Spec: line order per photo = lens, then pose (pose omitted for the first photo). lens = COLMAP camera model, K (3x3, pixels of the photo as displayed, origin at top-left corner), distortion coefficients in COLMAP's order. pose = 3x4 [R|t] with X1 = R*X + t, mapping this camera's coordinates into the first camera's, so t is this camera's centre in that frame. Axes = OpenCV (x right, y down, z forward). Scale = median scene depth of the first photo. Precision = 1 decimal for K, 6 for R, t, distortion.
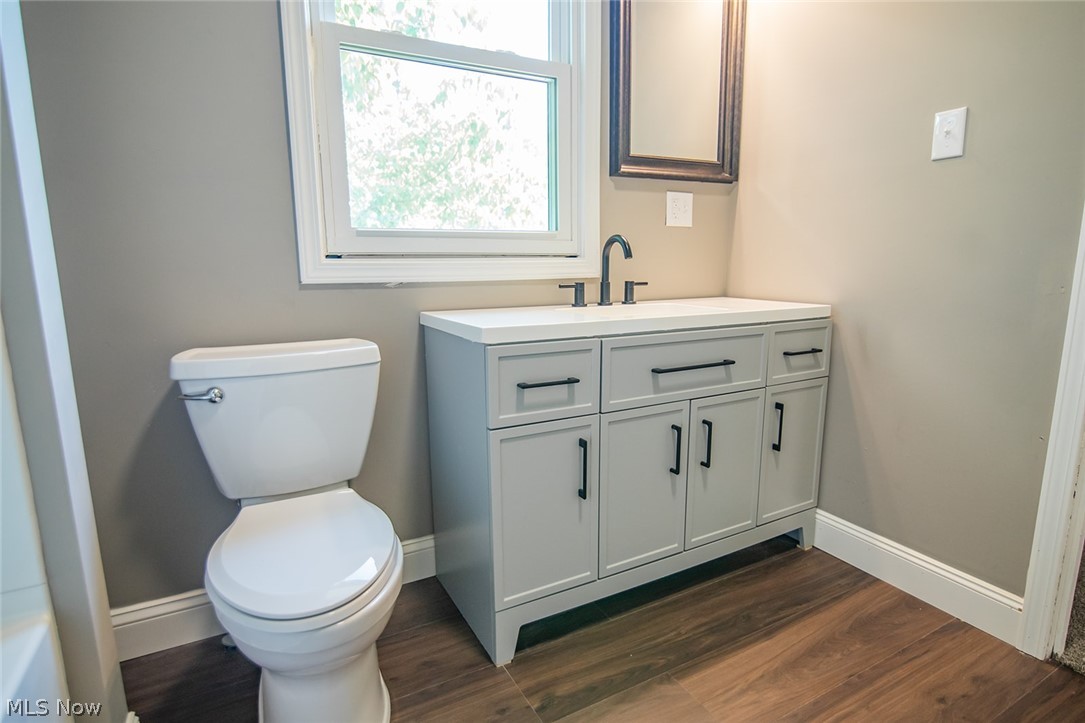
lens RADIAL K [[566.8, 0, 545.9], [0, 566.8, 361.3], [0, 0, 1]] dist [-0.017145, 0.003049]
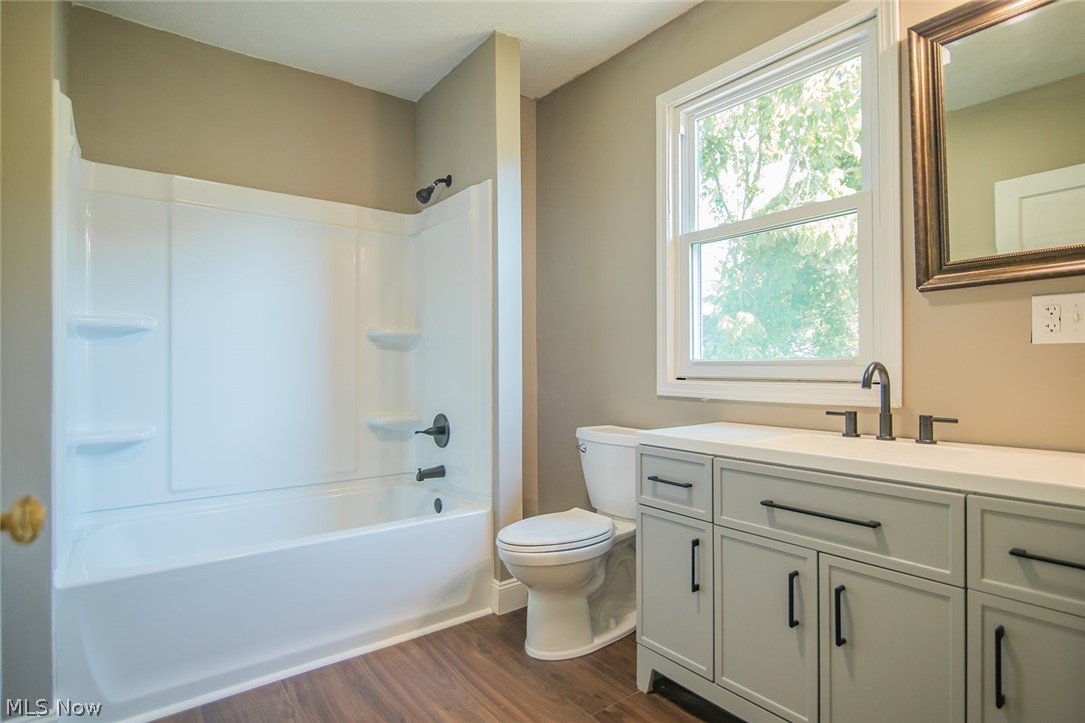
lens RADIAL K [[566.8, 0, 541.5], [0, 566.8, 363.8], [0, 0, 1]] dist [-0.017145, 0.003049]
pose [[0.136418, 0.000786, -0.990651, 0.872697], [-0.168904, 0.985376, -0.022477, -0.103937], [0.976146, 0.170391, 0.134556, 0.343536]]
